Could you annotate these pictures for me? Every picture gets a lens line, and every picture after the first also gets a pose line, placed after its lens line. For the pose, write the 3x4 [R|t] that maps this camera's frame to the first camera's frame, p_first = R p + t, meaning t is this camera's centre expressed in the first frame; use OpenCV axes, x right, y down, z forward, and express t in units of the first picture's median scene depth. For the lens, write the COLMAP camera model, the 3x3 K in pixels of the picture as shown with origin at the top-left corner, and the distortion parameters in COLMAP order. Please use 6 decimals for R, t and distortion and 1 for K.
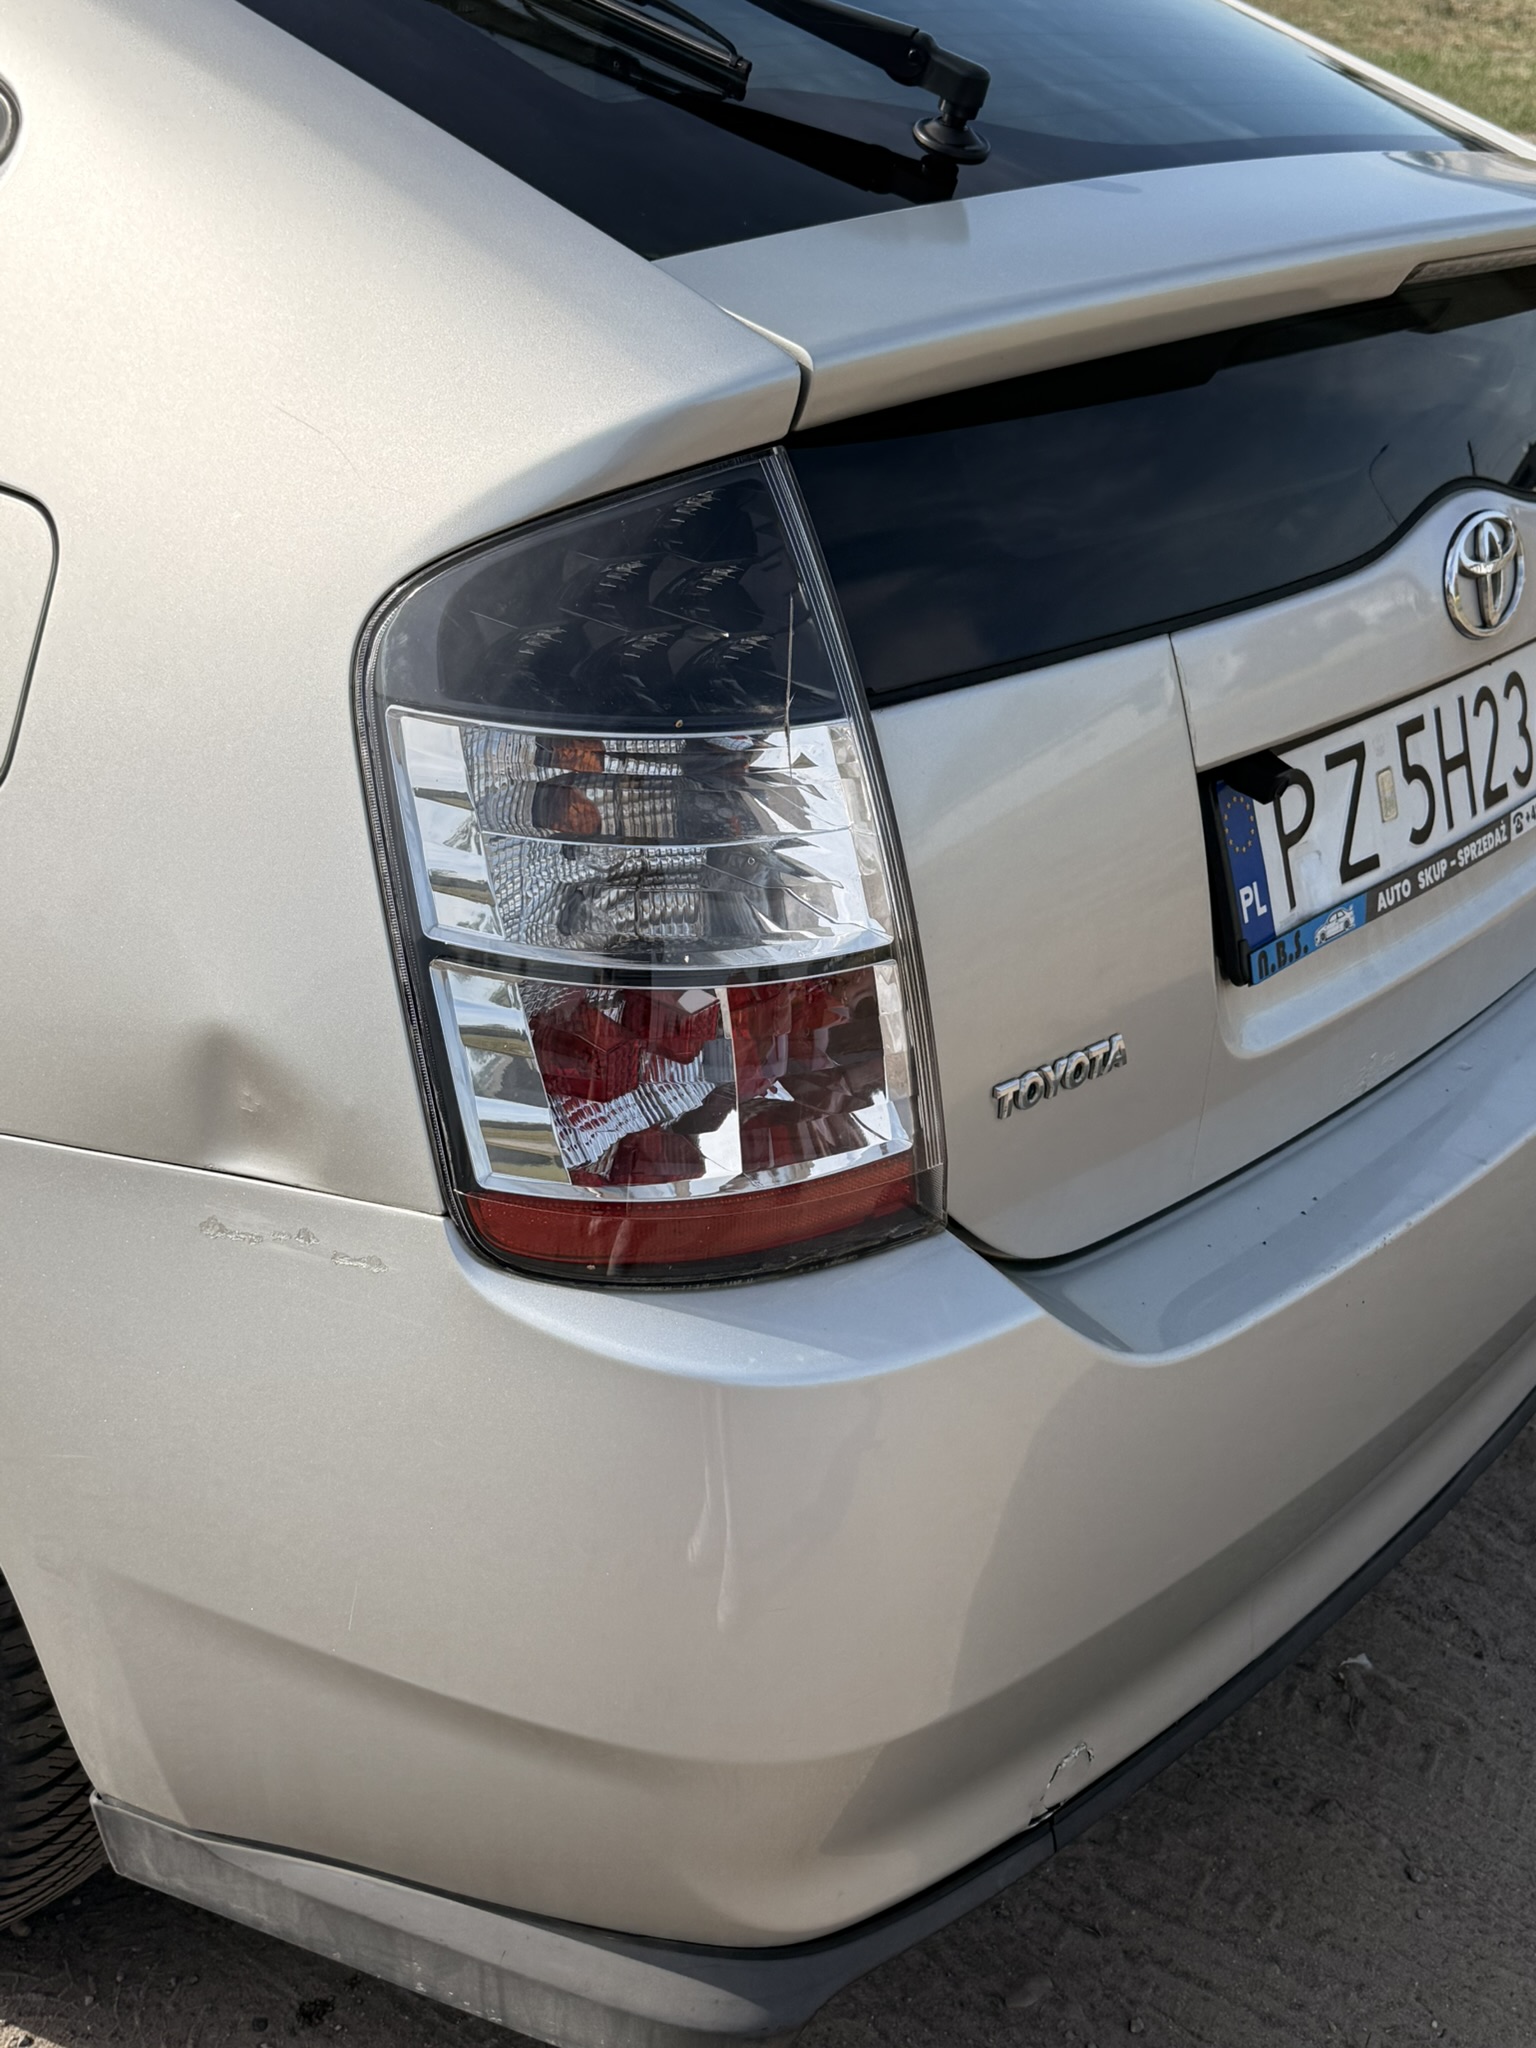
lens RADIAL K [[2415.4, 0, 766.4], [0, 2415.4, 1027.2], [0, 0, 1]] dist [0.100199, 0.000000]
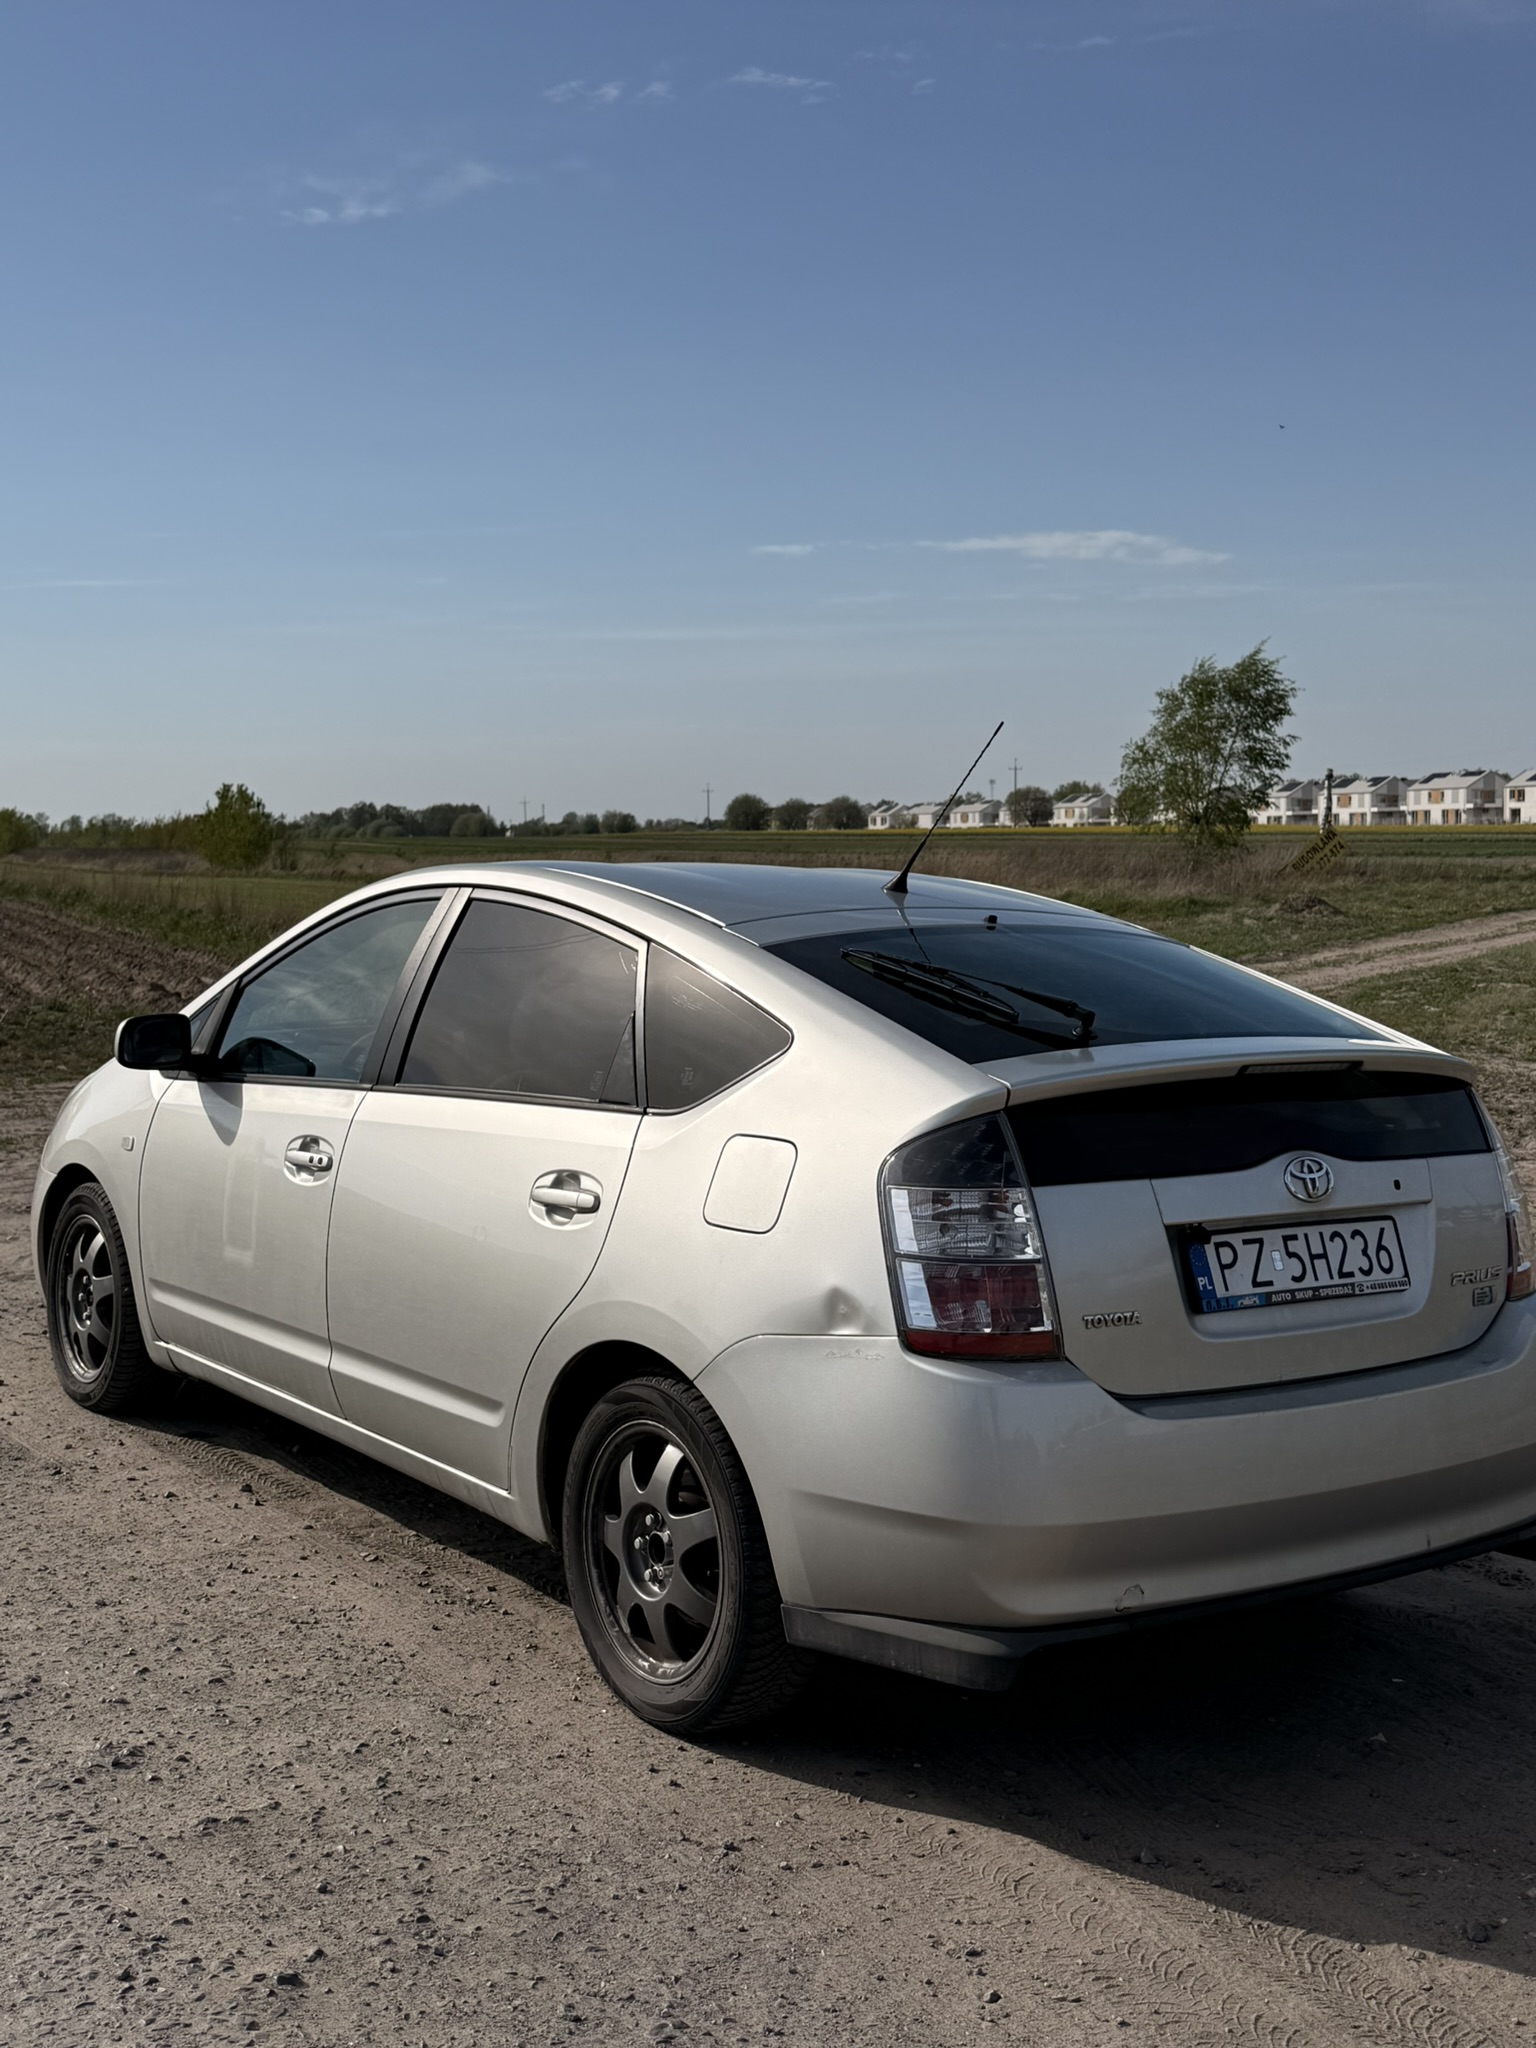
lens RADIAL K [[2315.0, 0, 770.9], [0, 2315.0, 1015.7], [0, 0, 1]] dist [0.142826, 0.000000]
pose [[0.962524, -0.042984, -0.267770, 0.430728], [-0.064441, 0.922831, -0.379777, 0.676930], [0.263431, 0.382800, 0.885477, -1.528833]]
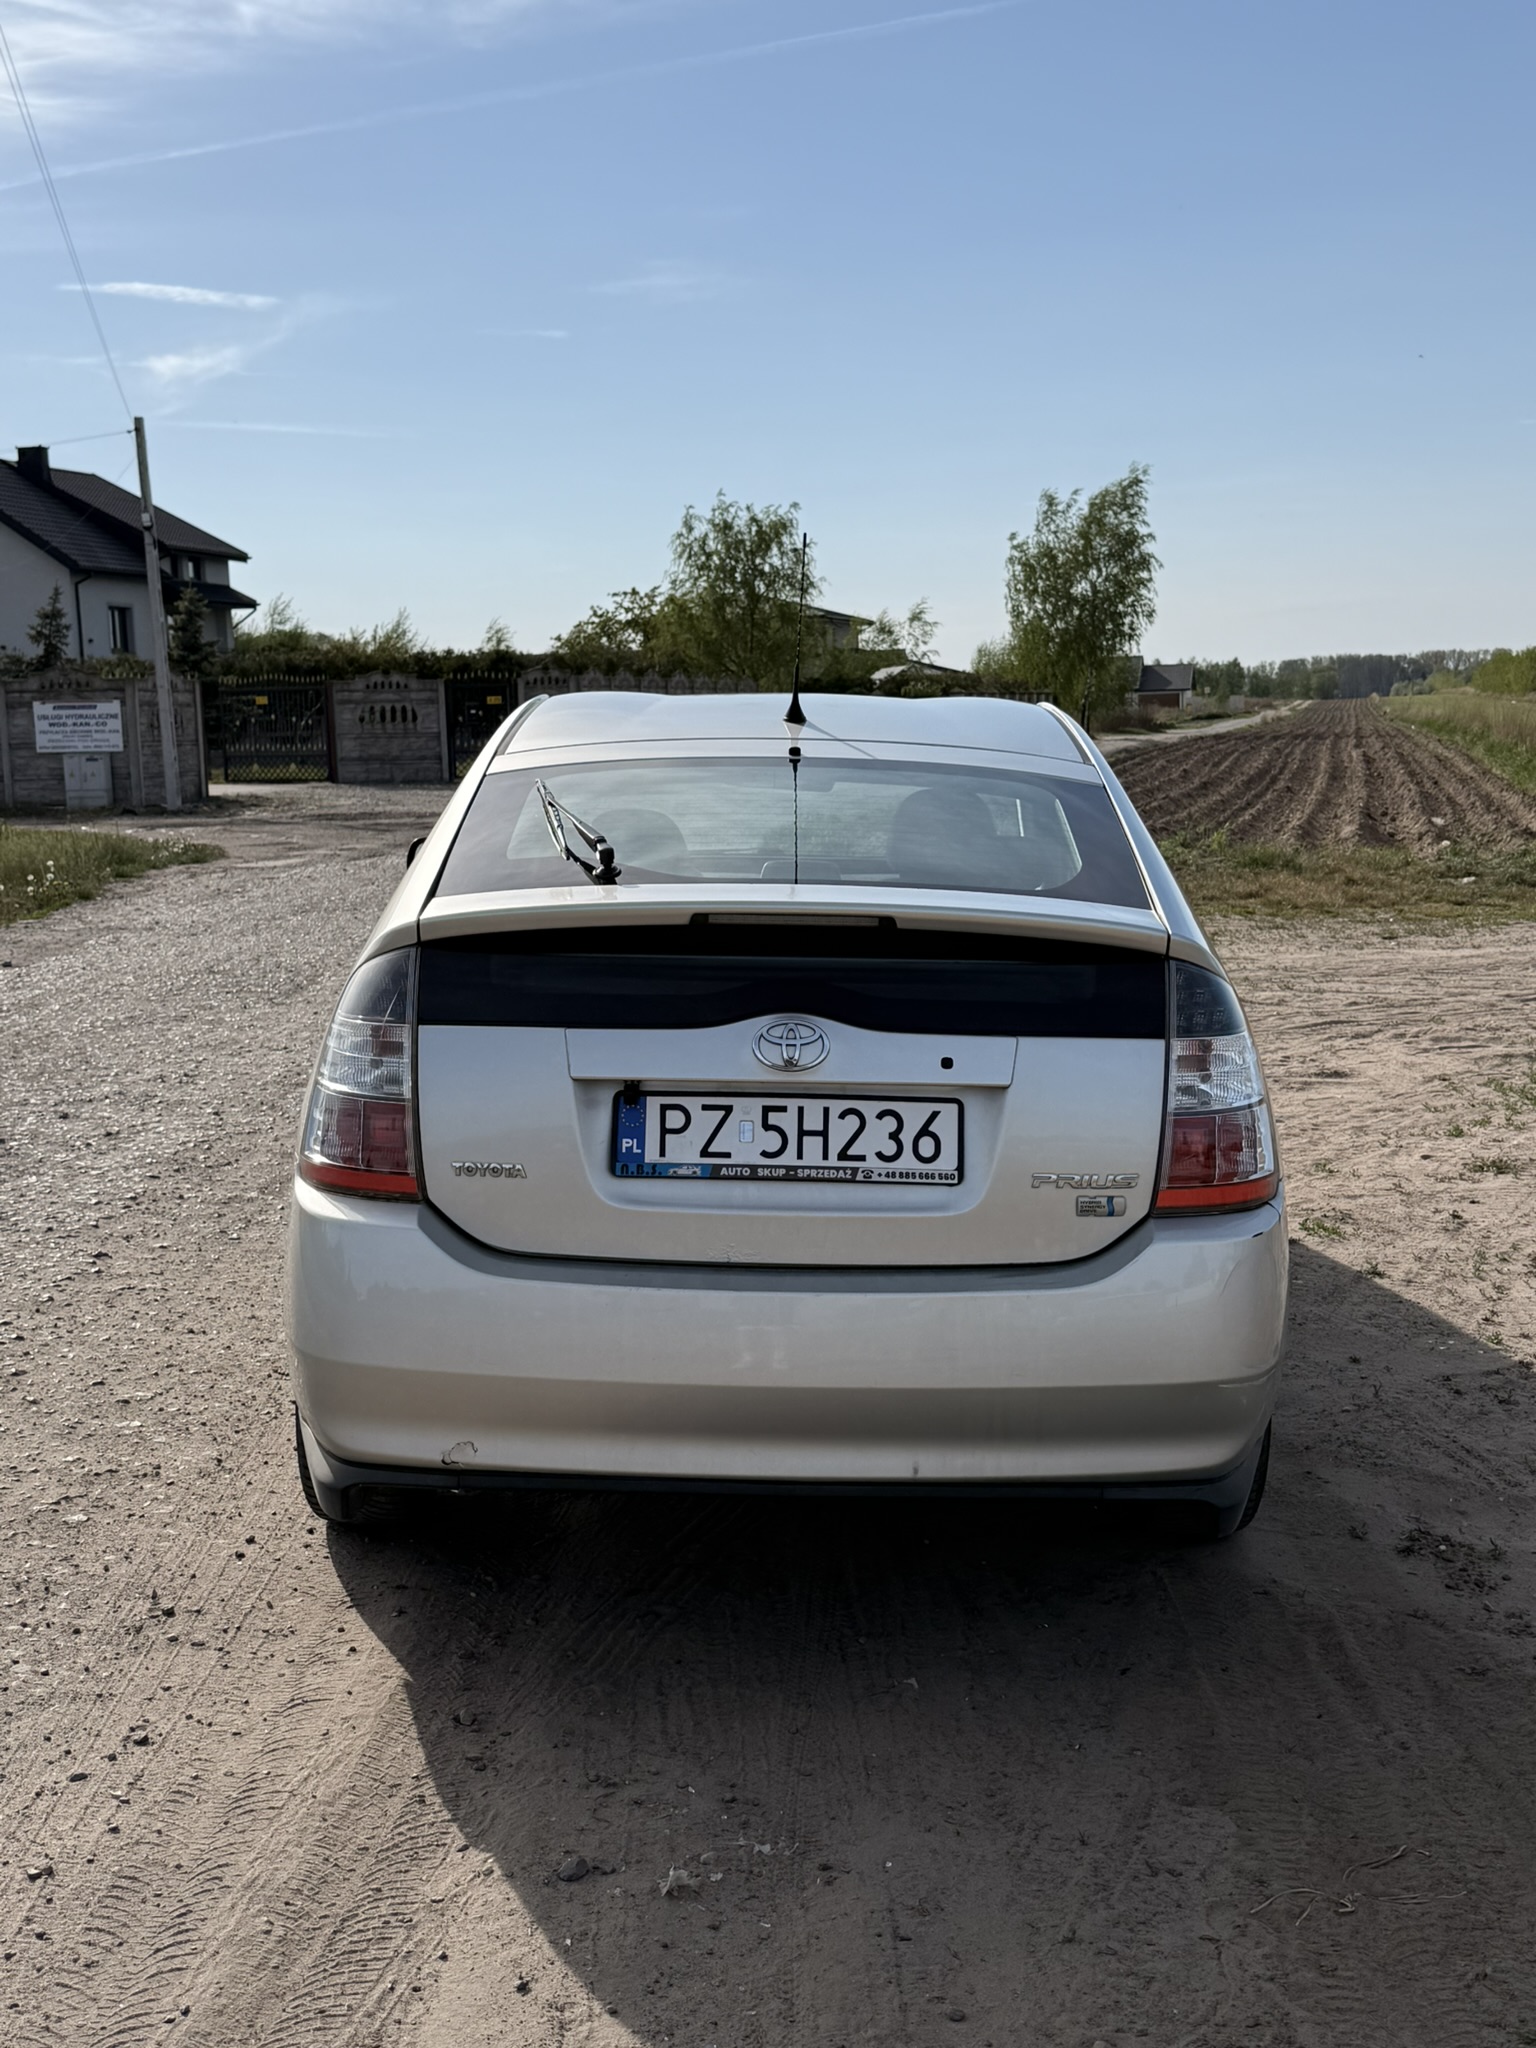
lens RADIAL K [[2315.0, 0, 759.9], [0, 2315.0, 1007.8], [0, 0, 1]] dist [0.142826, 0.000000]
pose [[0.610292, 0.037924, -0.791268, 2.118835], [-0.310088, 0.930586, -0.194564, 0.235453], [0.728964, 0.364104, 0.579689, -0.352704]]
